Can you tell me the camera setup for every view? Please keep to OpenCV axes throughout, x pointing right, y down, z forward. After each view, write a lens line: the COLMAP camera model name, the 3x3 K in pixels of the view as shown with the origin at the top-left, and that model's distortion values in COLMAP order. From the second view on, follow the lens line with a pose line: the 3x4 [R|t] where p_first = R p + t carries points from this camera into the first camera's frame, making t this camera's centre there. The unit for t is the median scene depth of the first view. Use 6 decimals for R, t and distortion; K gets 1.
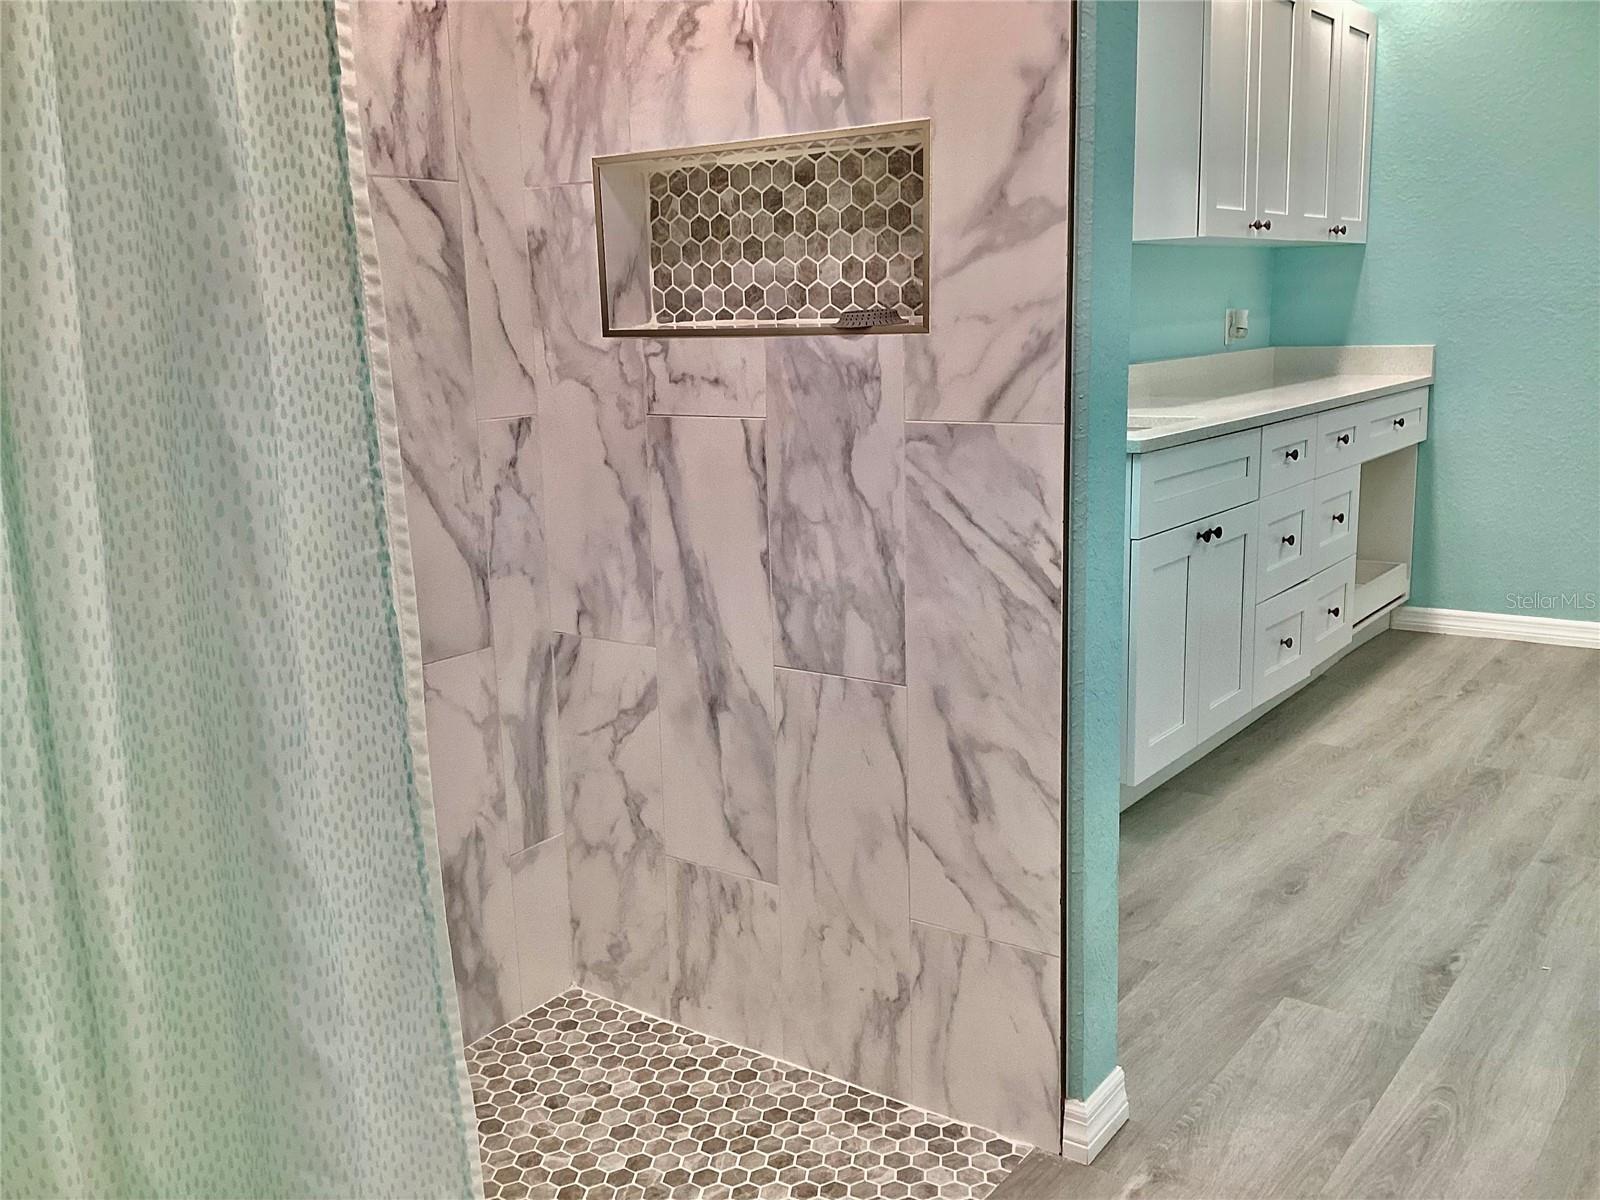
lens RADIAL K [[1456.2, 0, 800.0], [0, 1456.2, 600.0], [0, 0, 1]] dist [0.079724, -0.135687]
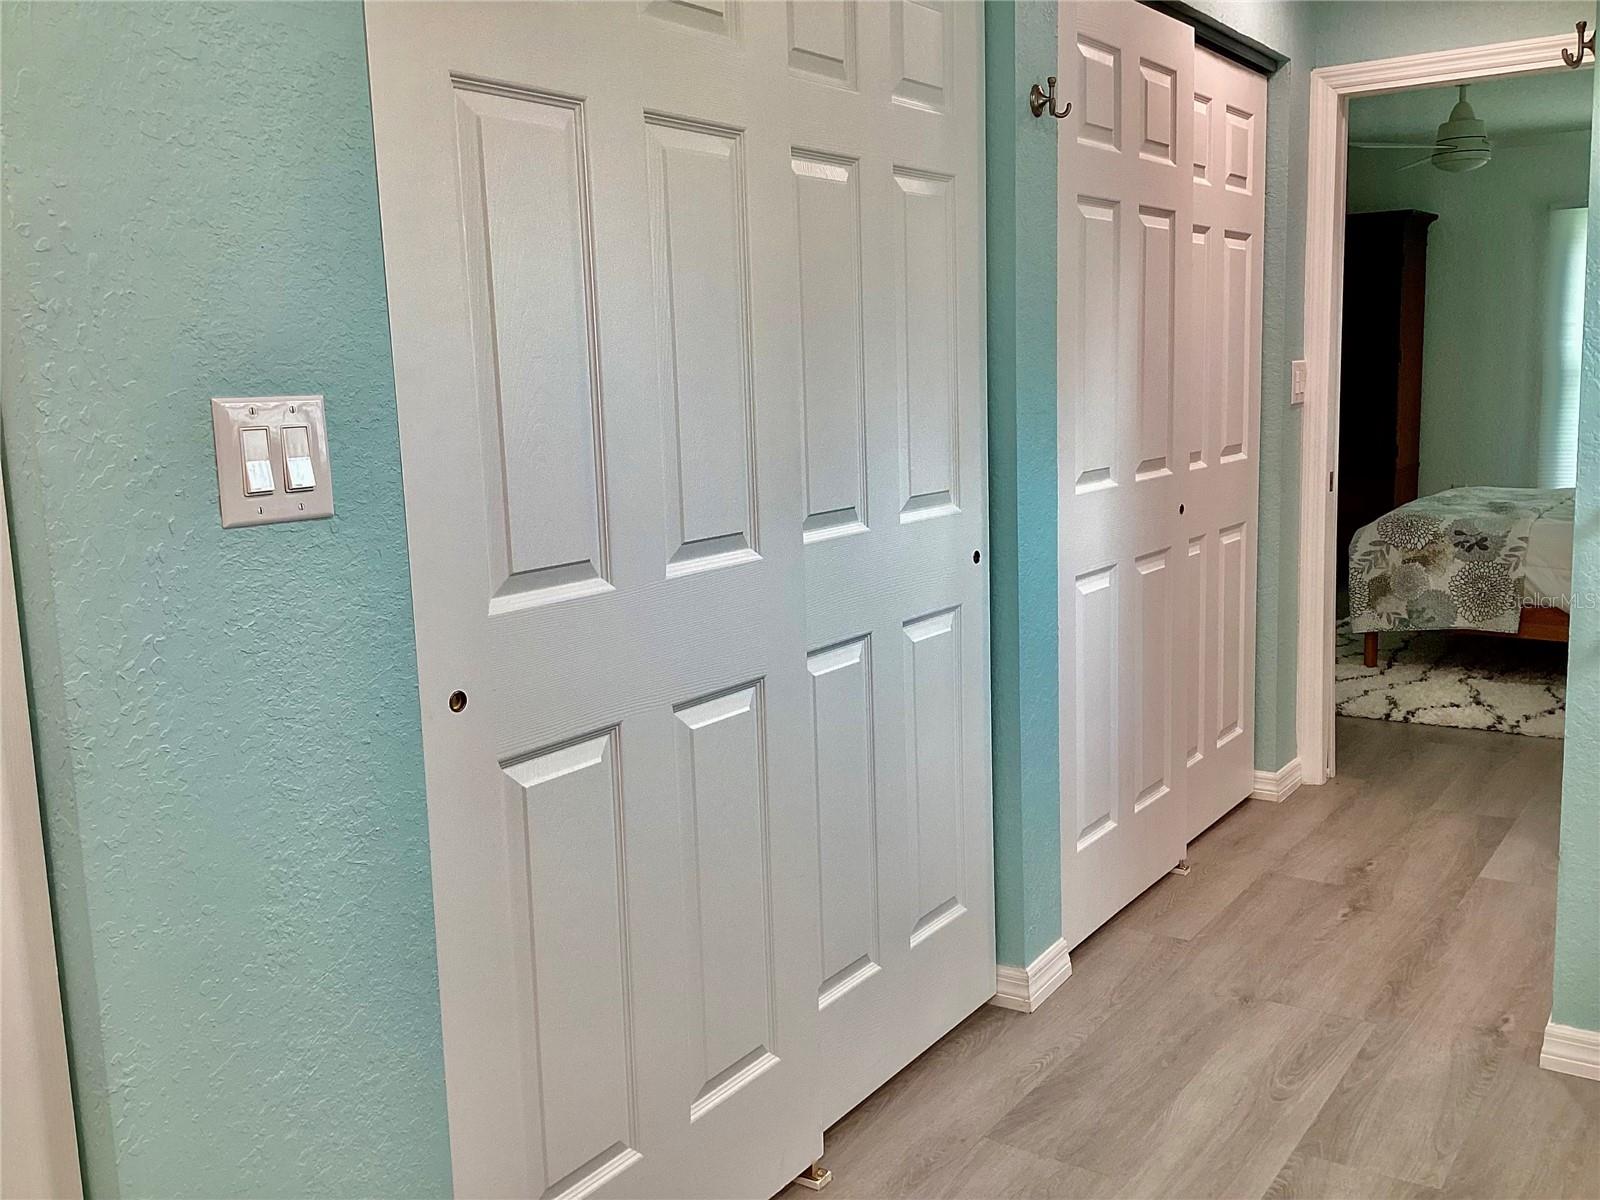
lens RADIAL K [[1456.2, 0, 800.0], [0, 1456.2, 600.0], [0, 0, 1]] dist [0.079724, -0.135687]
pose [[-0.997906, 0.062830, -0.015352, 0.746910], [0.053561, 0.935819, 0.348388, -0.421024], [0.036256, 0.346836, -0.937225, 1.790821]]
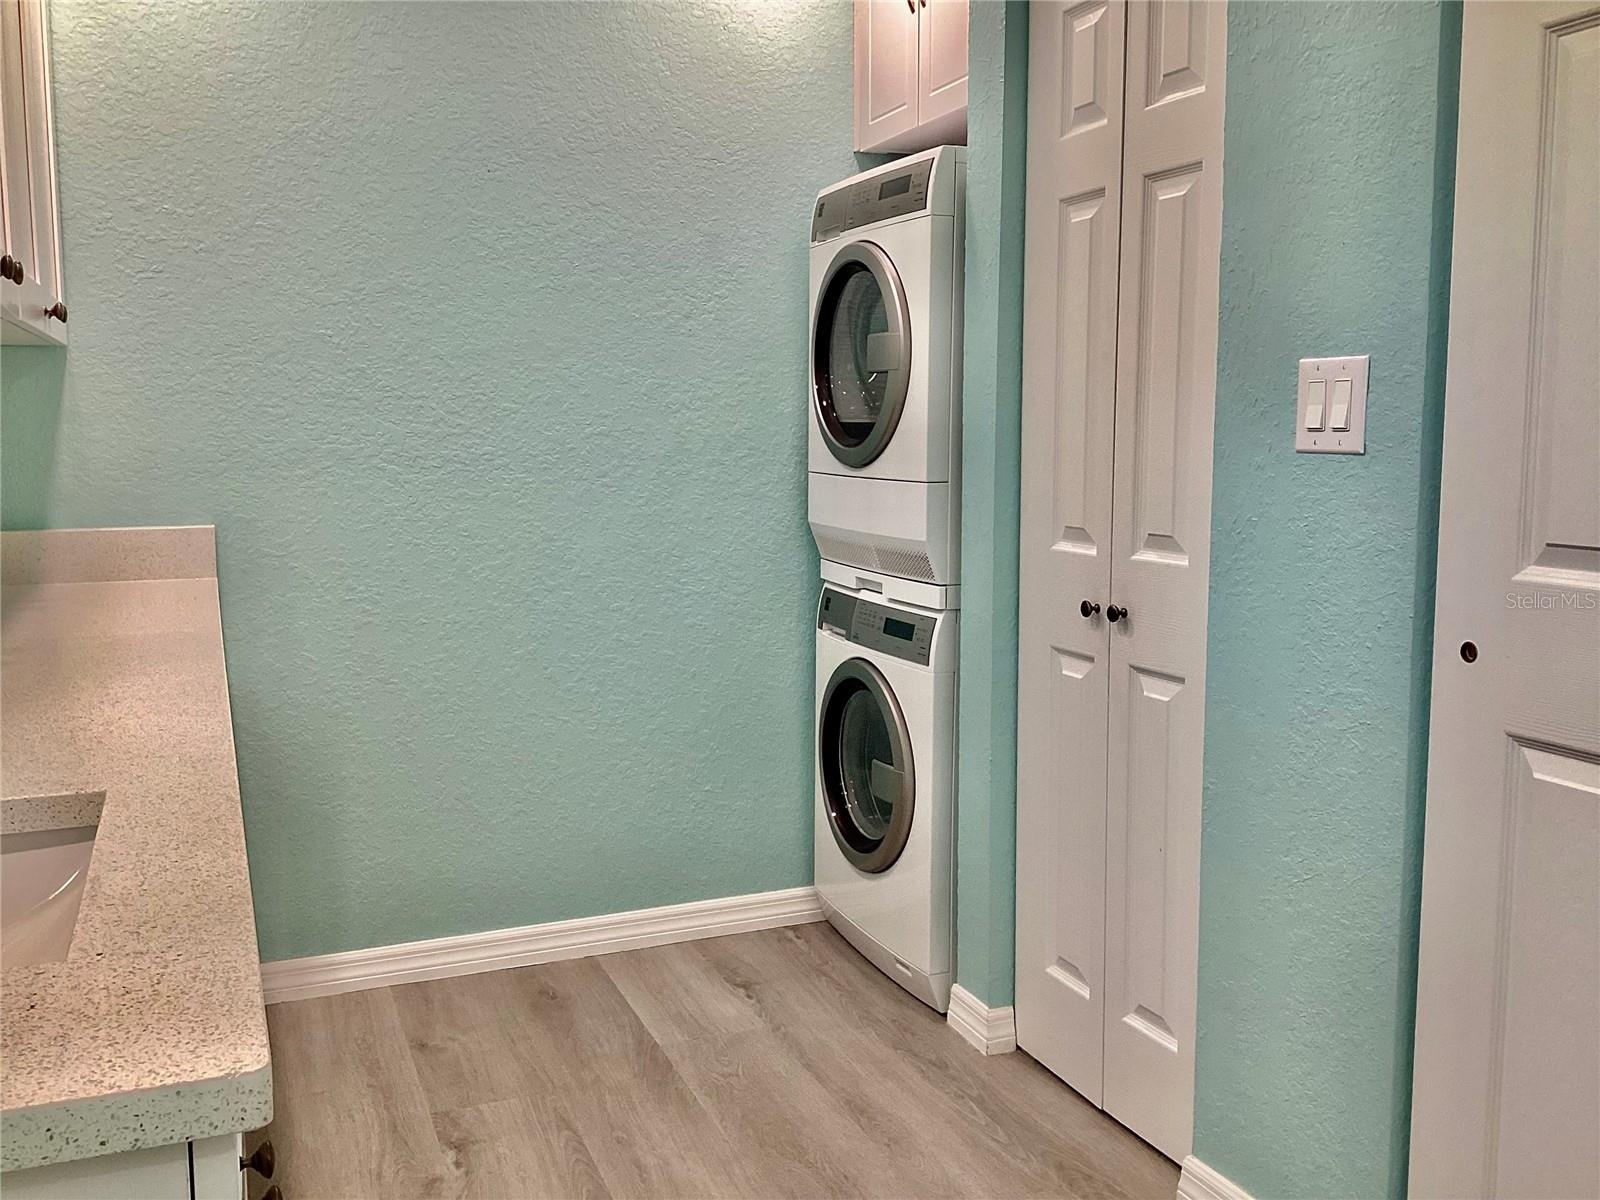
lens RADIAL K [[1456.2, 0, 800.0], [0, 1456.2, 600.0], [0, 0, 1]] dist [0.079724, -0.135687]
pose [[0.531857, -0.072132, 0.843757, 0.125641], [0.154523, 0.987904, -0.012948, -0.208621], [-0.832617, 0.137266, 0.536570, 1.033110]]
